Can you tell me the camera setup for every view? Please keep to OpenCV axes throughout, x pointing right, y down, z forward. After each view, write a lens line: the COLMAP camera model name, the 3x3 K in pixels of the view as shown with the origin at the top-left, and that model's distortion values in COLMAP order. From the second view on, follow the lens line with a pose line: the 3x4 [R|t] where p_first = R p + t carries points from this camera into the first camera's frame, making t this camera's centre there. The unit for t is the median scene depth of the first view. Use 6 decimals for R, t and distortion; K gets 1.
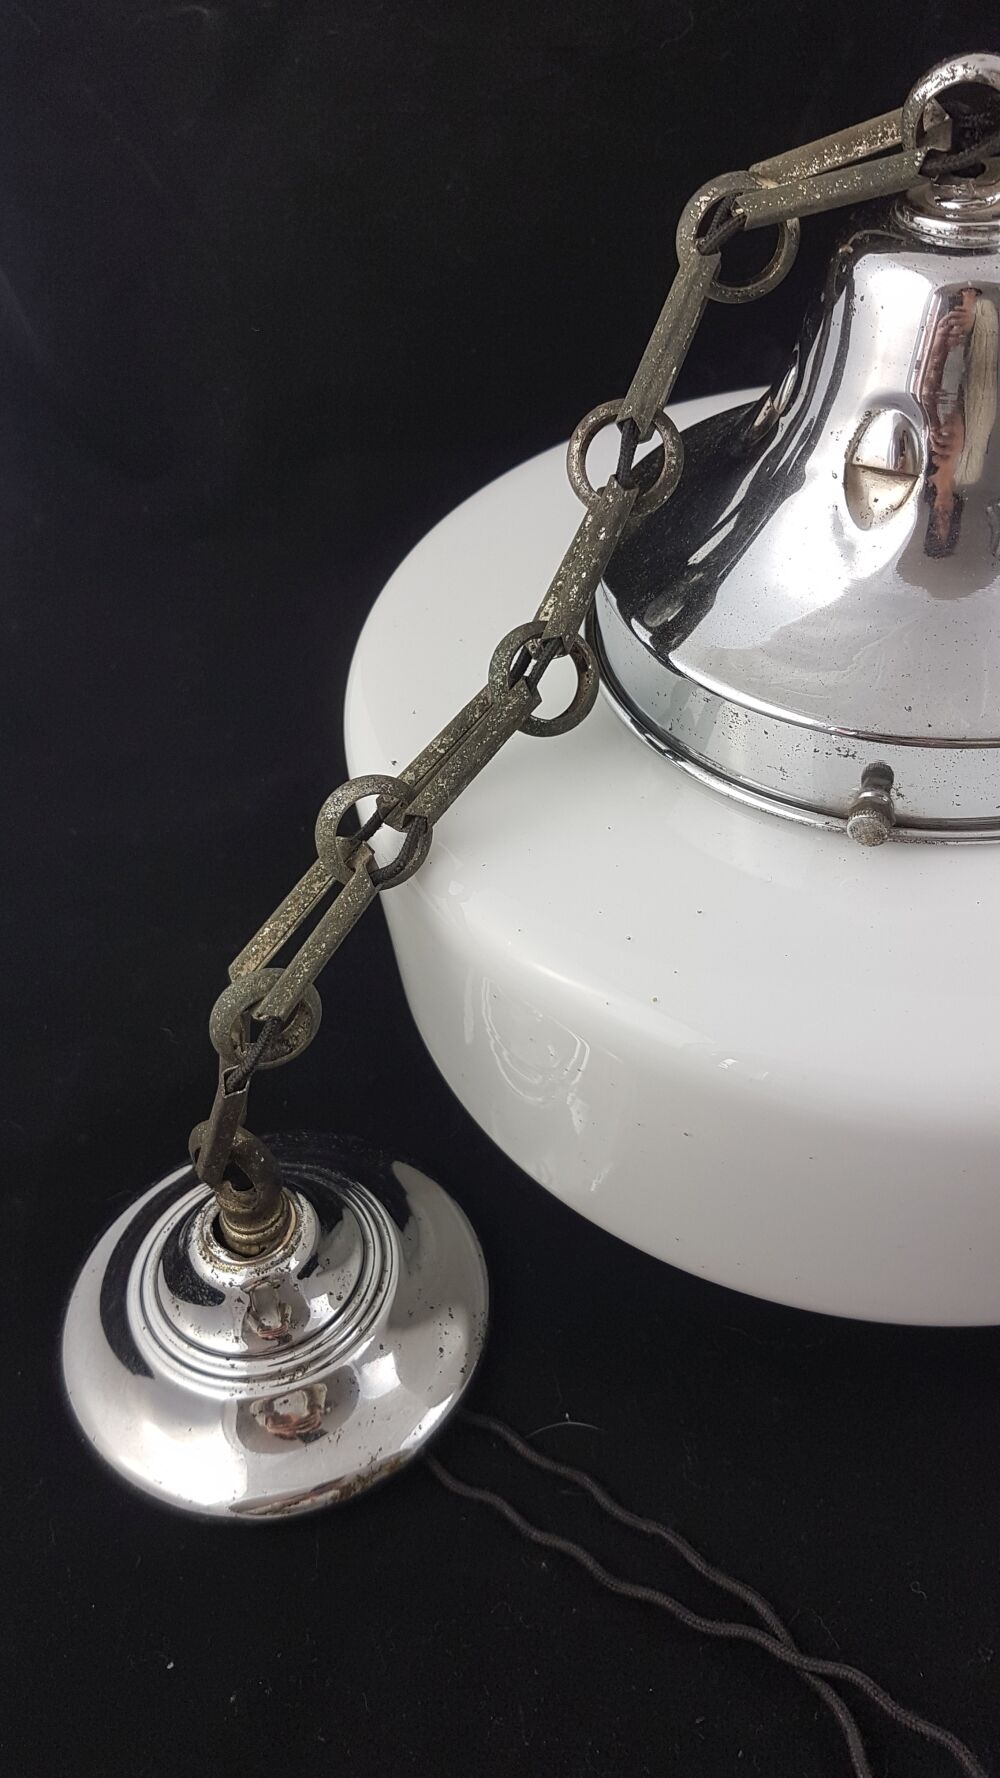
lens RADIAL K [[1549.7, 0, 500.0], [0, 1549.7, 889.0], [0, 0, 1]] dist [0.002183, -0.055375]
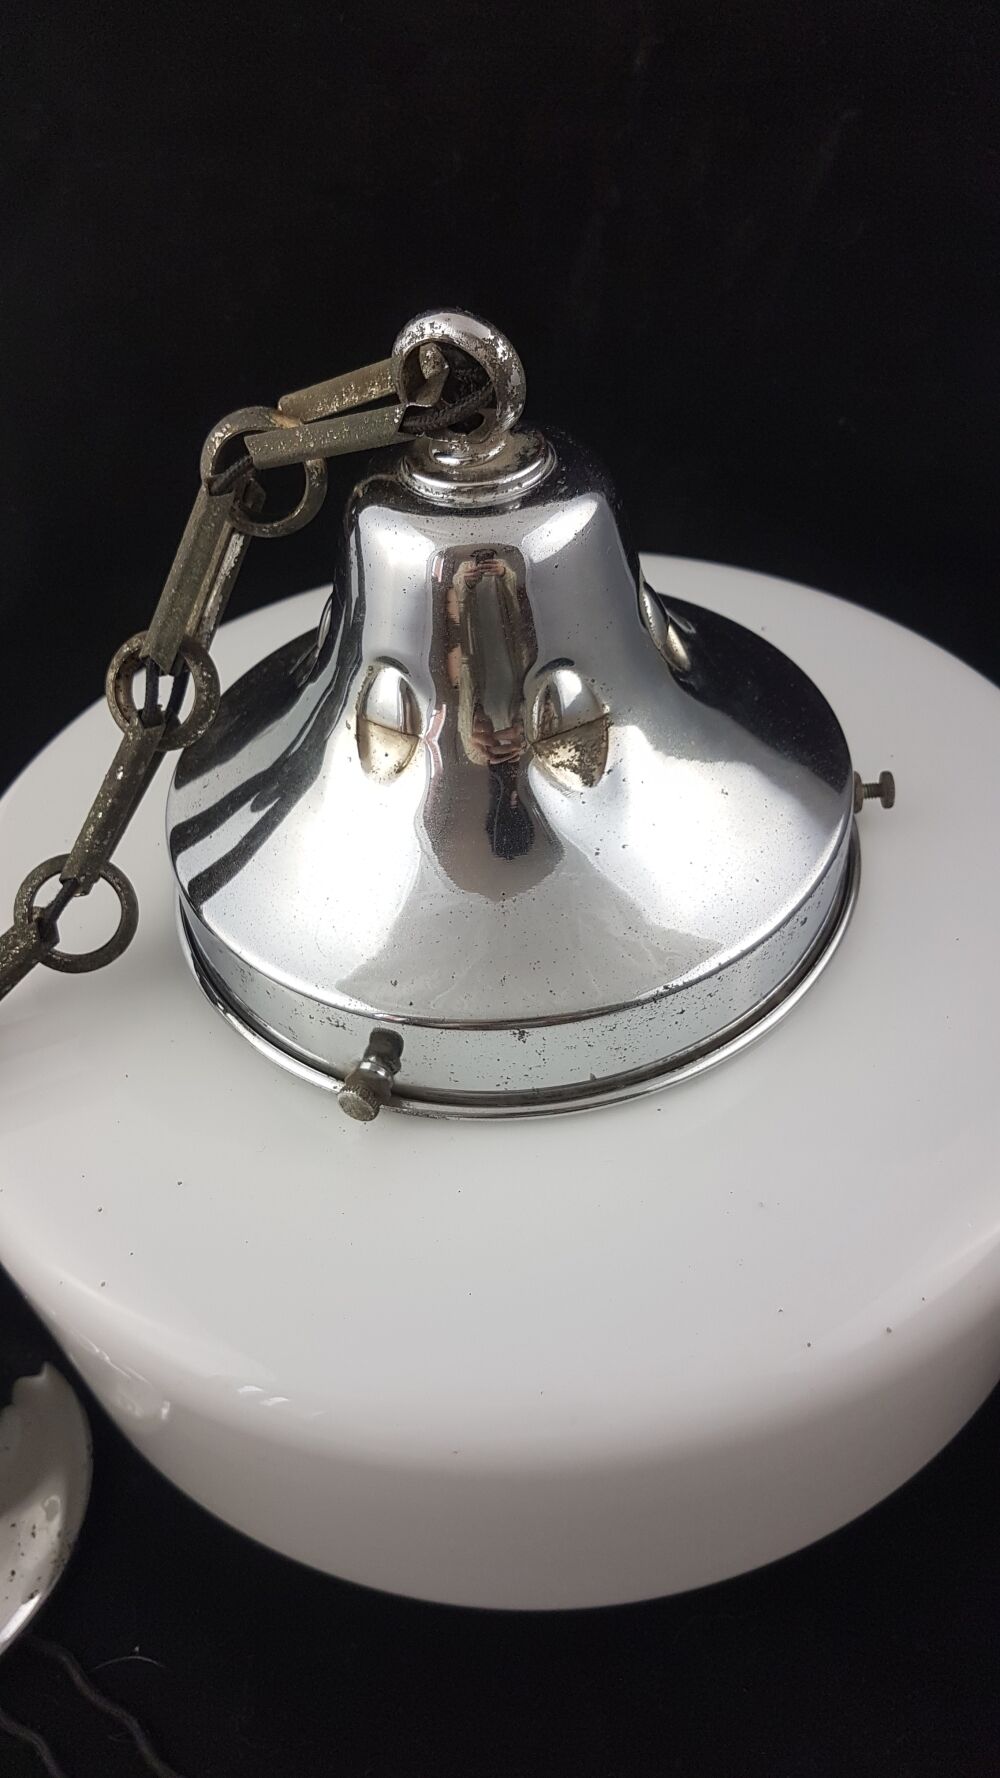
lens RADIAL K [[1549.7, 0, 500.0], [0, 1549.7, 889.0], [0, 0, 1]] dist [0.002183, -0.055375]
pose [[0.998677, 0.037586, -0.035097, 0.351313], [-0.037936, 0.999236, -0.009365, -0.163871], [0.034718, 0.010684, 0.999340, 0.051133]]
